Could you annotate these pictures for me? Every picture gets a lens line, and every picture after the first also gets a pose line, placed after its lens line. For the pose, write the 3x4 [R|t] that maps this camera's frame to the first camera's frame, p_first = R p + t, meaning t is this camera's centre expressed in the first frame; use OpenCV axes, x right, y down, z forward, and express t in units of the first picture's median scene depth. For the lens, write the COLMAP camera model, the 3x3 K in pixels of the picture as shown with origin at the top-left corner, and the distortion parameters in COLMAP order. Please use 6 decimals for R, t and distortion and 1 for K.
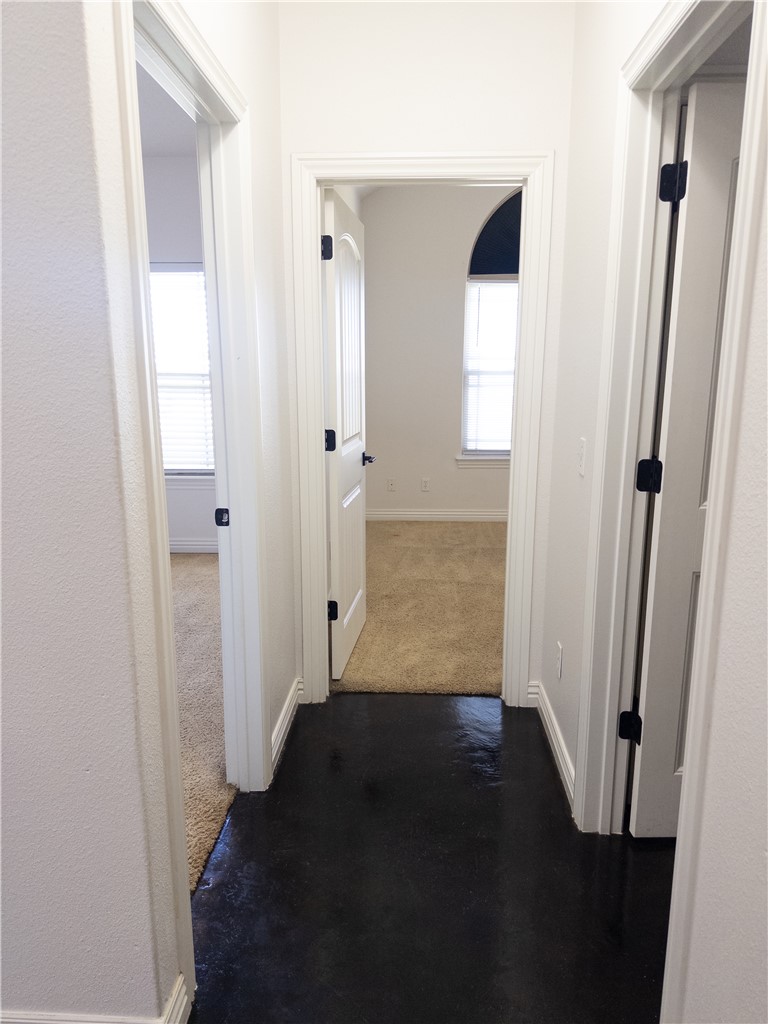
lens RADIAL K [[728.7, 0, 385.9], [0, 728.7, 511.9], [0, 0, 1]] dist [0.057587, -0.047799]
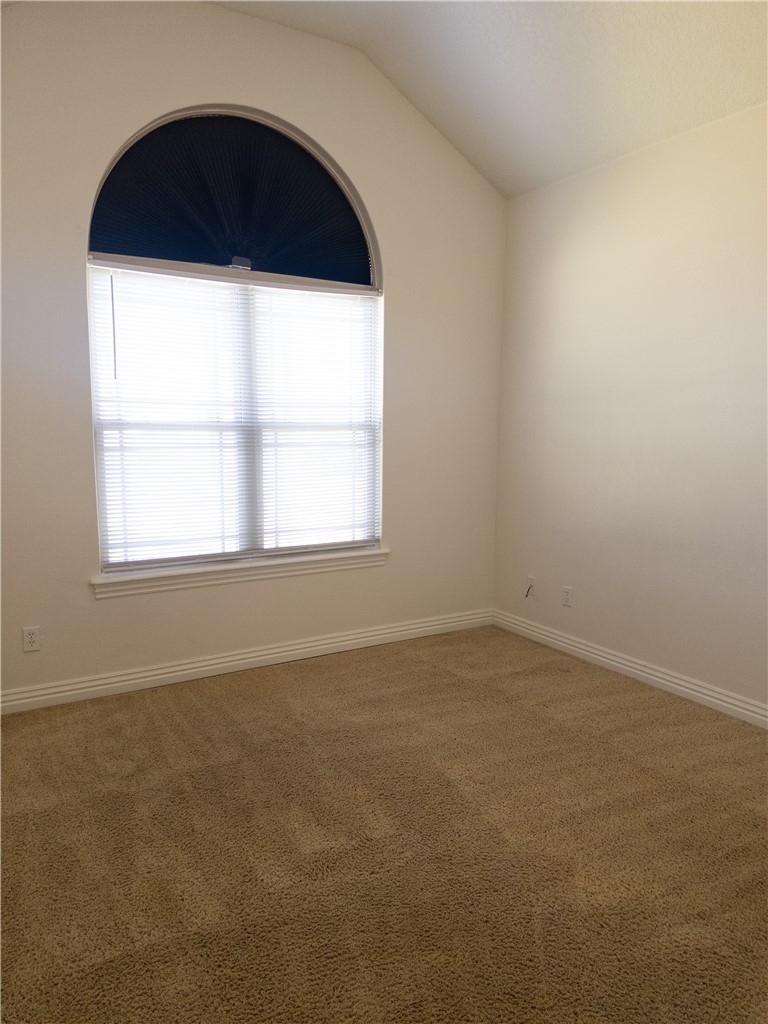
lens RADIAL K [[728.7, 0, 379.2], [0, 728.7, 514.2], [0, 0, 1]] dist [0.057587, -0.047799]
pose [[0.834445, -0.059928, 0.547824, -0.020858], [0.096342, 0.994625, -0.037943, -0.082774], [-0.542605, 0.084440, 0.835733, 0.429616]]
